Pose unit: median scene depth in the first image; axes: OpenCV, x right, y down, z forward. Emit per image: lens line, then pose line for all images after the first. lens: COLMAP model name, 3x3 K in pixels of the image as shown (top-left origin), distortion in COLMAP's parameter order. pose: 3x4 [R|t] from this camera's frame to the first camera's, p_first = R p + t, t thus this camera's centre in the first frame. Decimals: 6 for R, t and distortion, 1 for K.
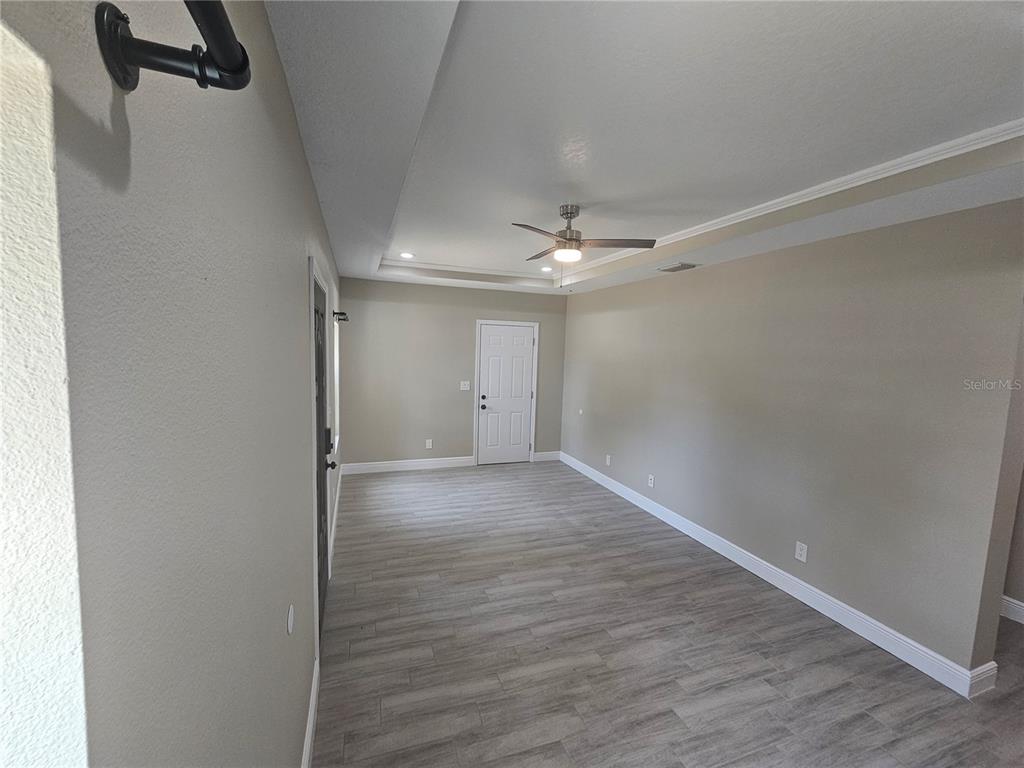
lens RADIAL K [[421.2, 0, 508.4], [0, 421.2, 389.0], [0, 0, 1]] dist [-0.000527, 0.000507]
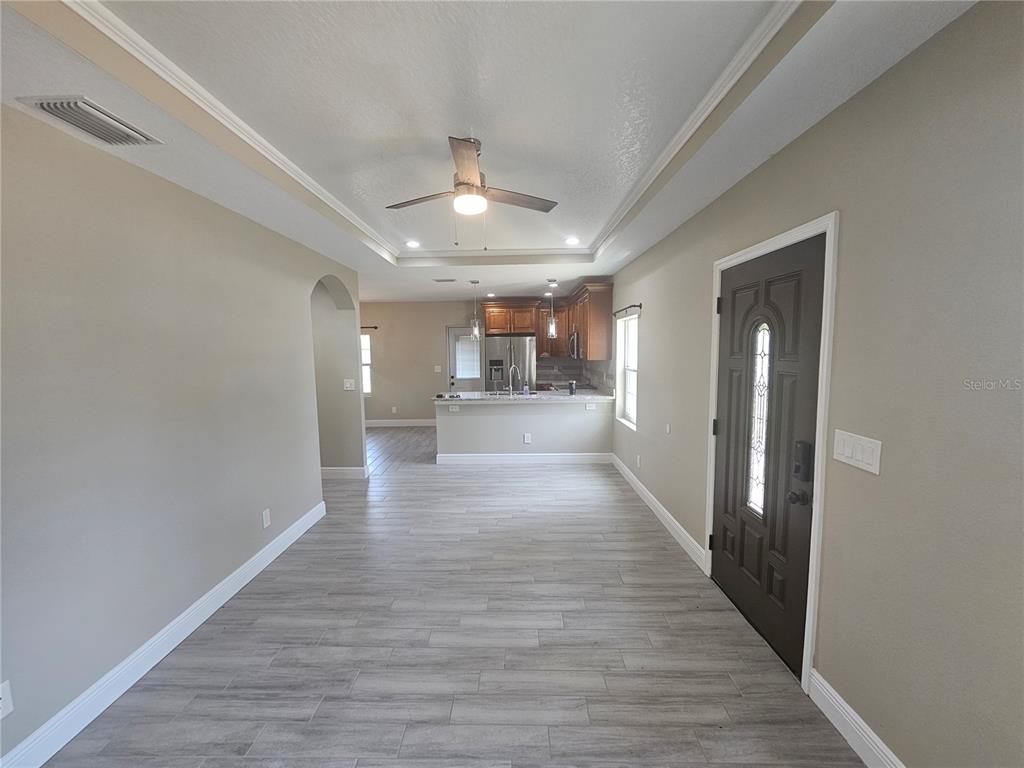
lens RADIAL K [[421.2, 0, 508.4], [0, 421.2, 389.0], [0, 0, 1]] dist [-0.000527, 0.000507]
pose [[-0.936406, -0.053824, 0.346766, -0.210126], [0.018089, 0.979450, 0.200875, -0.124229], [-0.350452, 0.194373, -0.916189, 1.669305]]
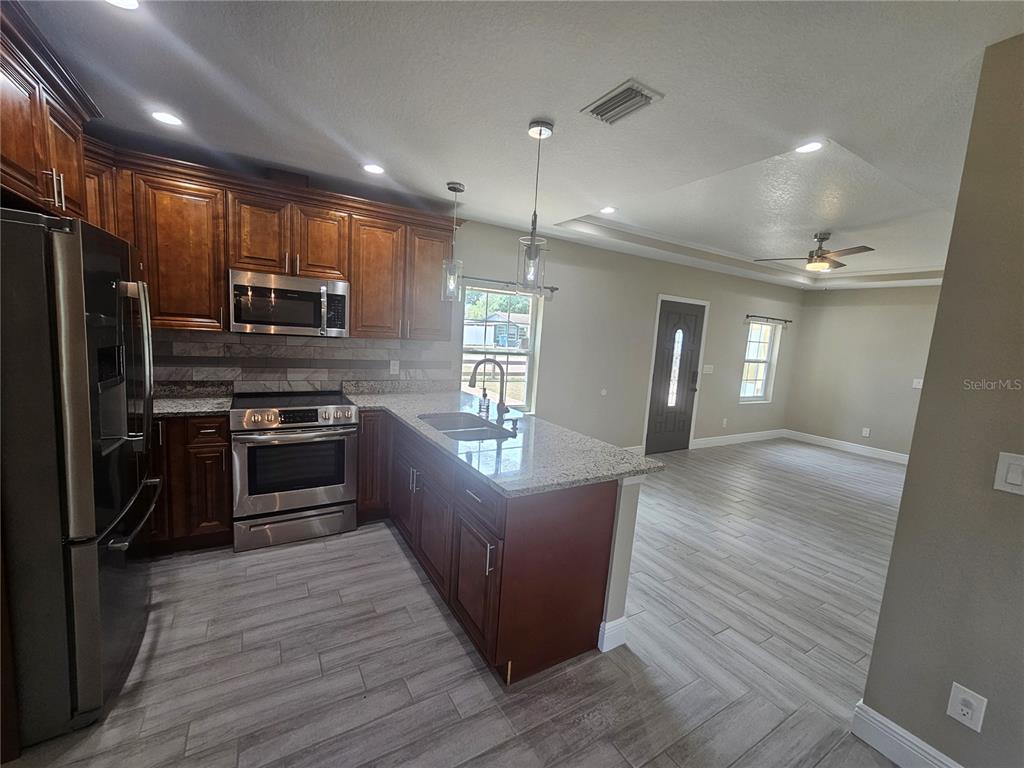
lens RADIAL K [[421.2, 0, 508.4], [0, 421.2, 389.0], [0, 0, 1]] dist [-0.000527, 0.000507]
pose [[0.196115, 0.107293, -0.974693, 1.333593], [-0.152958, 0.985176, 0.077671, 0.149127], [0.968578, 0.133855, 0.209619, -0.289309]]
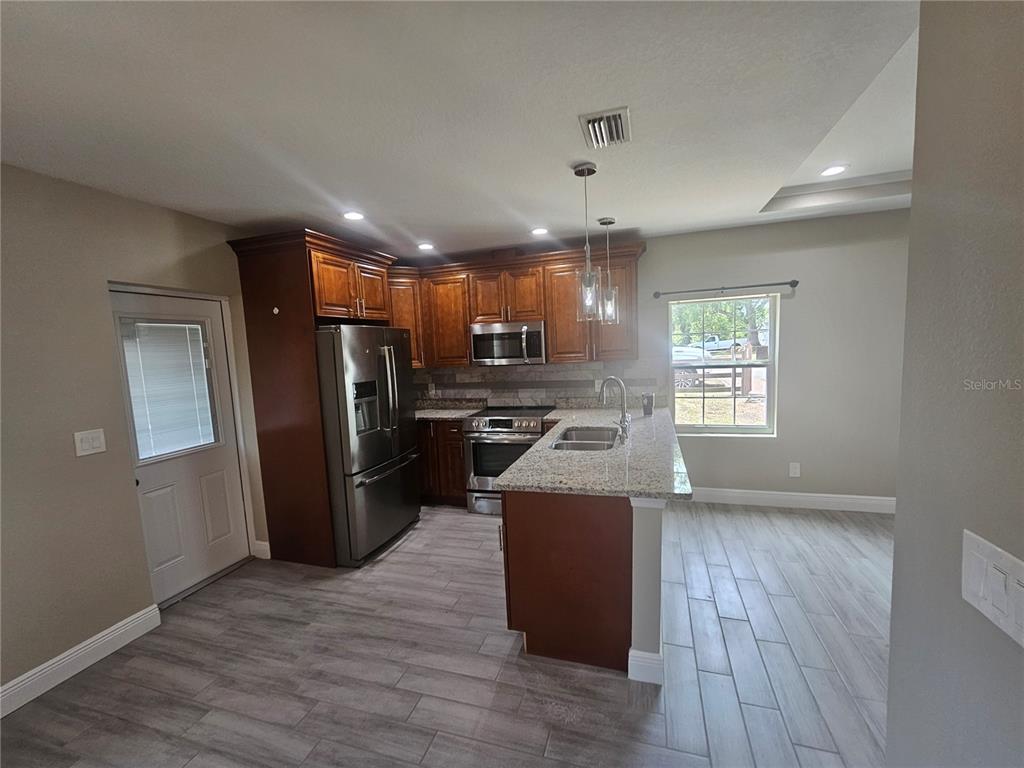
lens RADIAL K [[425.0, 0, 511.9], [0, 425.0, 393.2], [0, 0, 1]] dist [-0.003597, -0.000089]
pose [[-0.603124, 0.081209, -0.793503, 1.344413], [-0.052363, 0.988627, 0.140978, 0.075736], [0.795927, 0.126578, -0.592012, 0.238952]]
